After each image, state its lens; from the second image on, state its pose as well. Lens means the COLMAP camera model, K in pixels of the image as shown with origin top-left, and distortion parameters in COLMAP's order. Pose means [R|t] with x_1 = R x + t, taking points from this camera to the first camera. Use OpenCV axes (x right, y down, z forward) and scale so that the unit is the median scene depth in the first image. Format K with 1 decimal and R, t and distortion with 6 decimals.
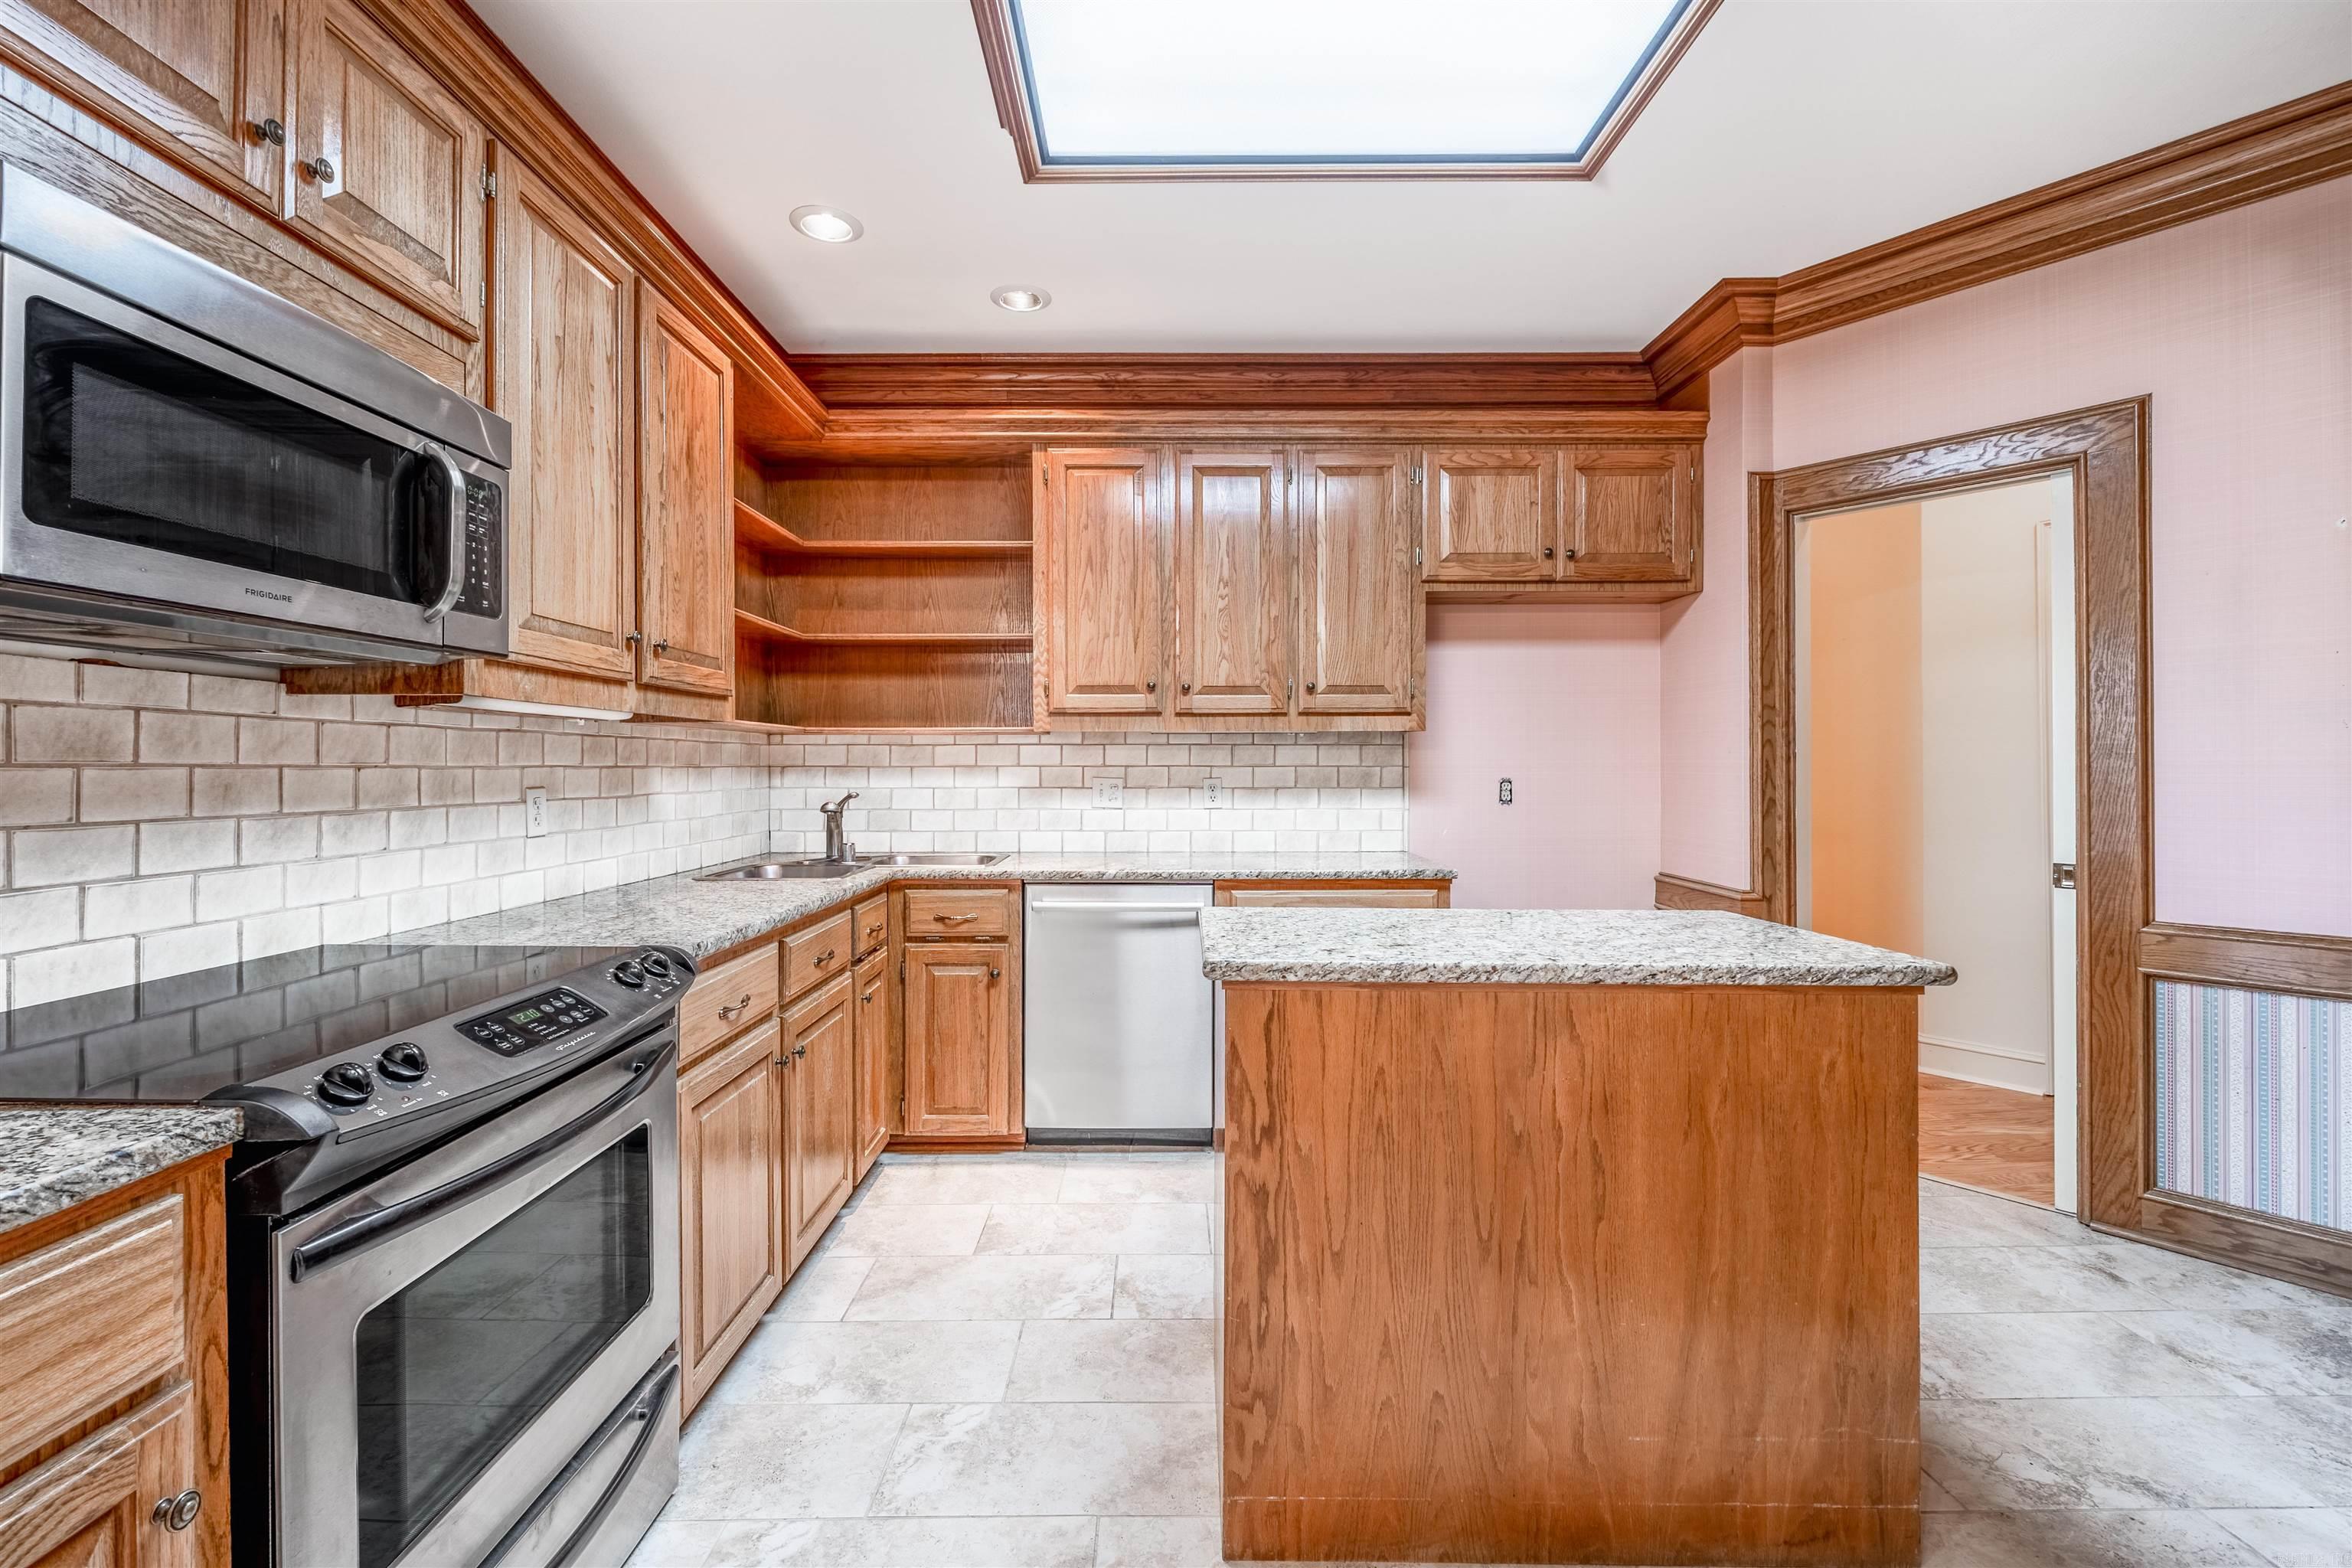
lens RADIAL K [[1015.0, 0, 1172.1], [0, 1015.0, 767.8], [0, 0, 1]] dist [0.000412, -0.002965]
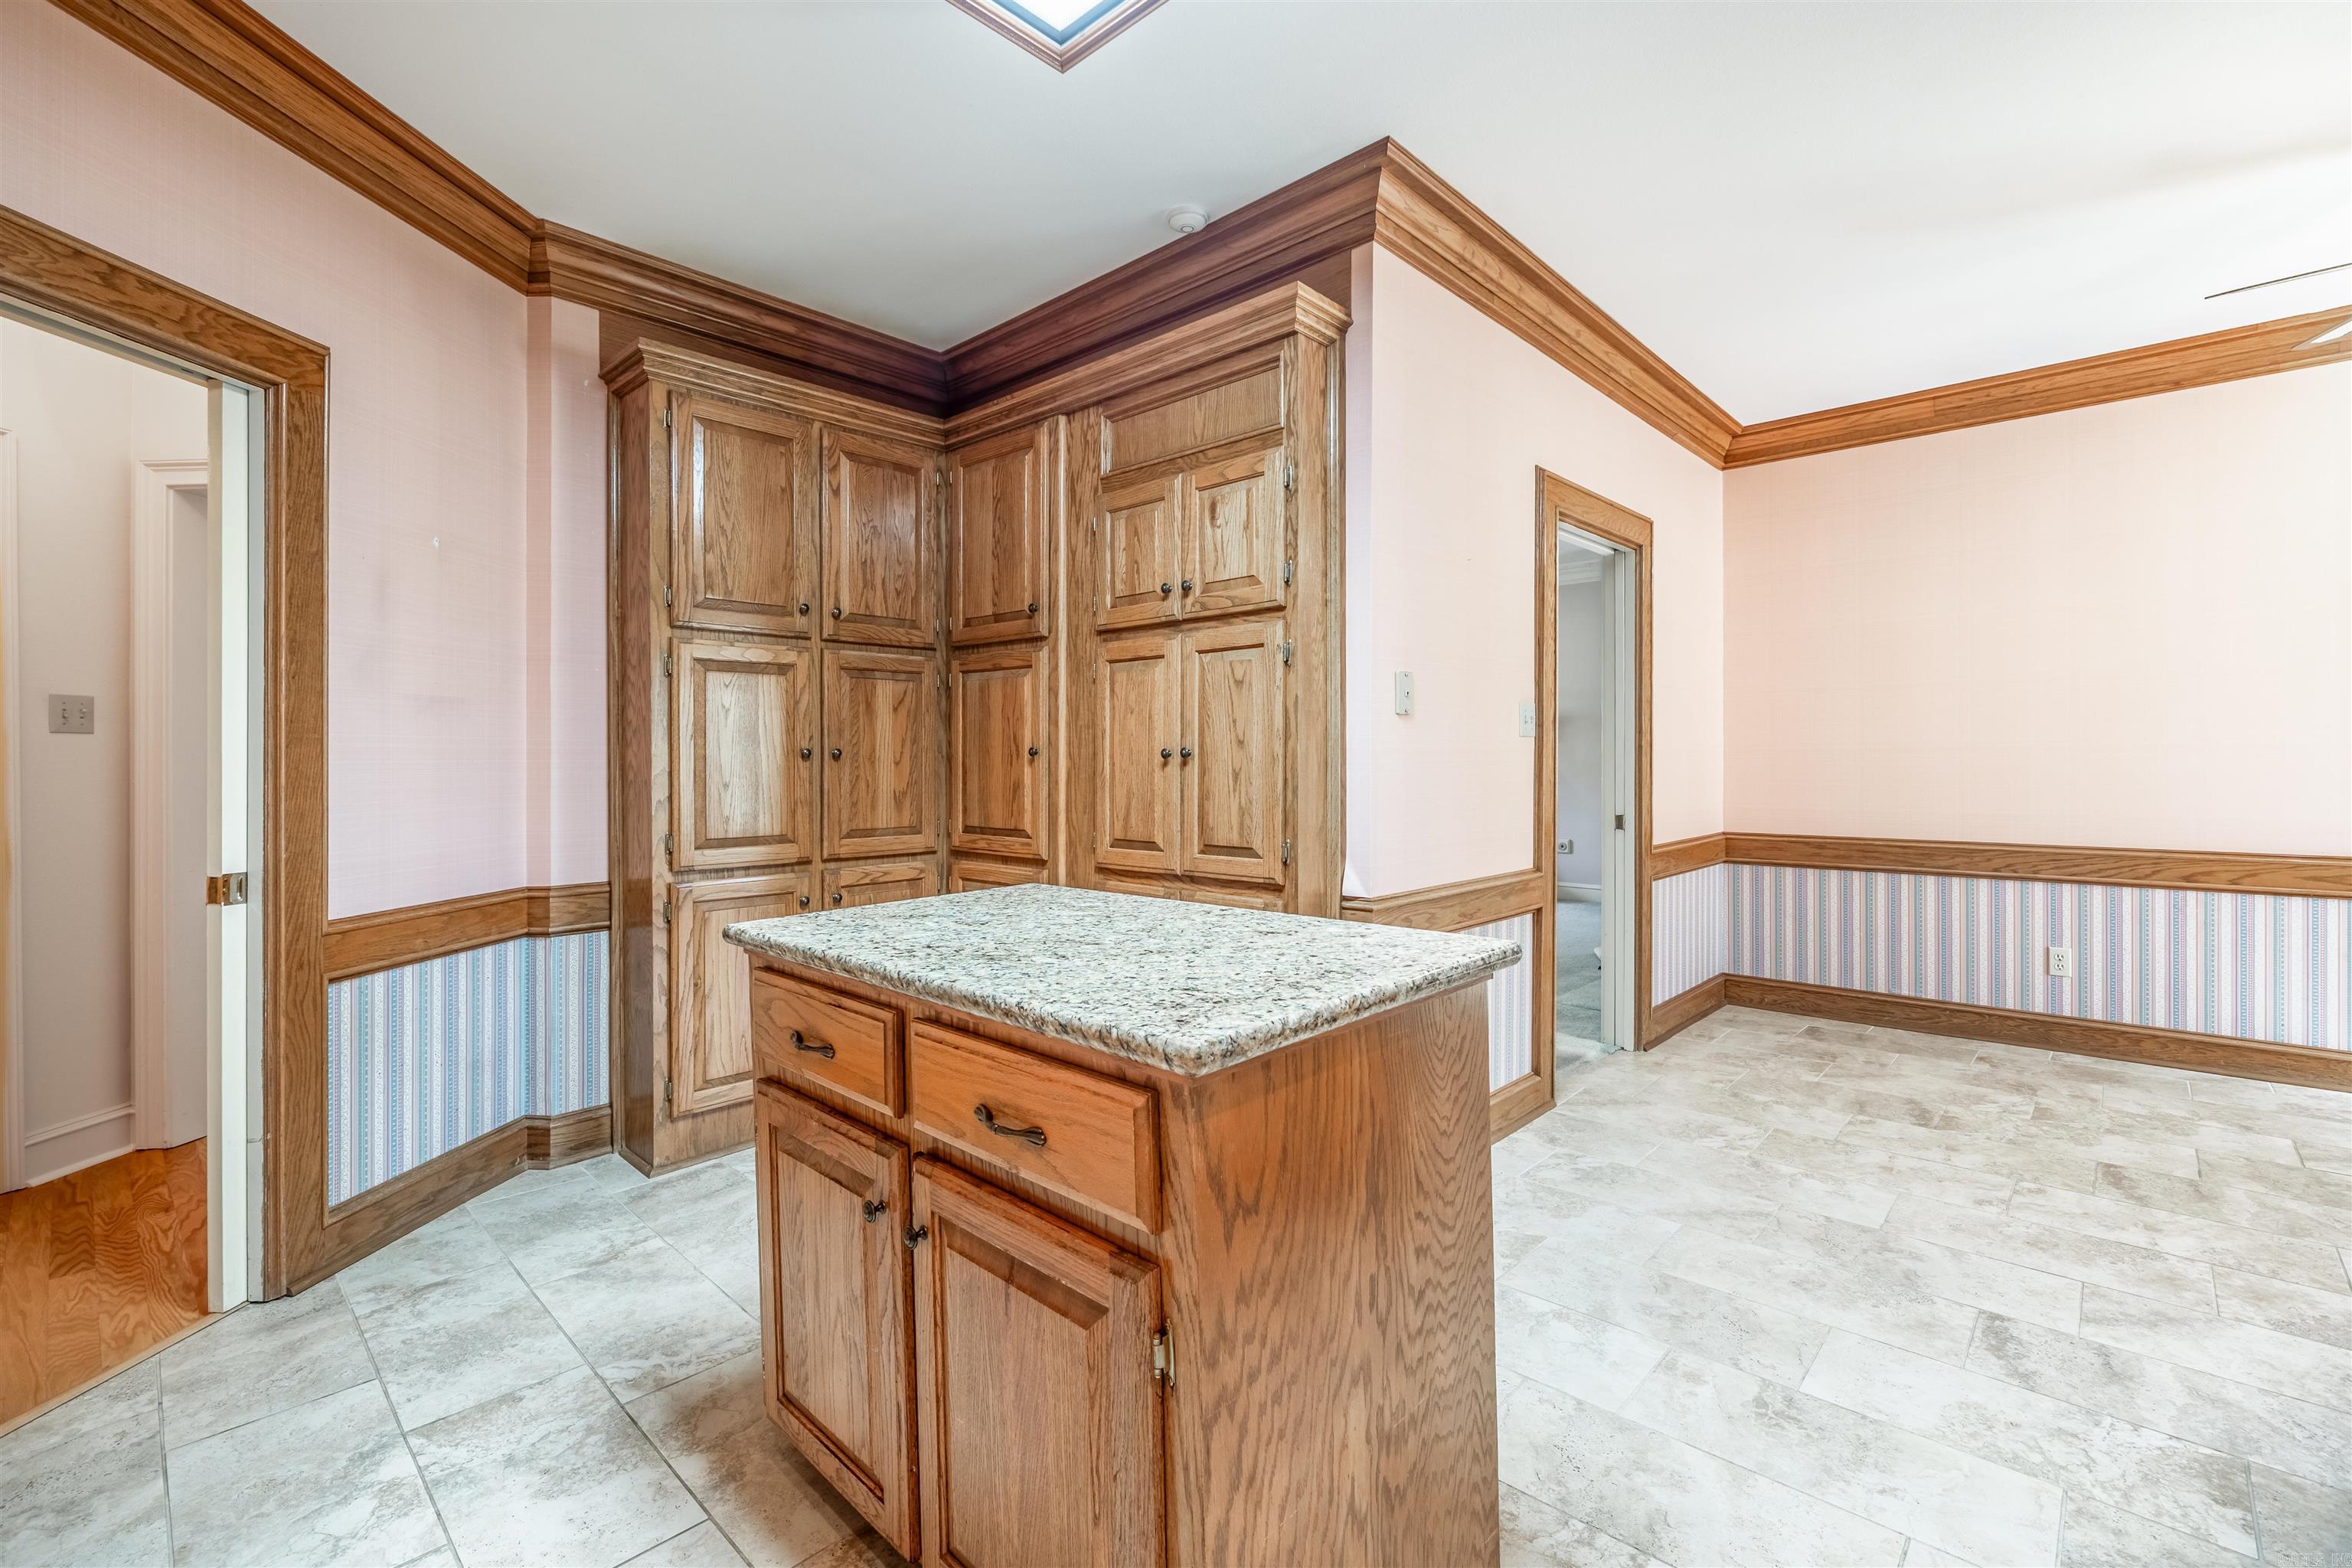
lens RADIAL K [[1015.0, 0, 1172.1], [0, 1015.0, 767.8], [0, 0, 1]] dist [0.000412, -0.002965]
pose [[-0.722271, 0.002207, 0.691606, -0.225555], [0.004969, 0.999986, 0.001999, 0.014180], [-0.691592, 0.004880, -0.722272, 1.141875]]
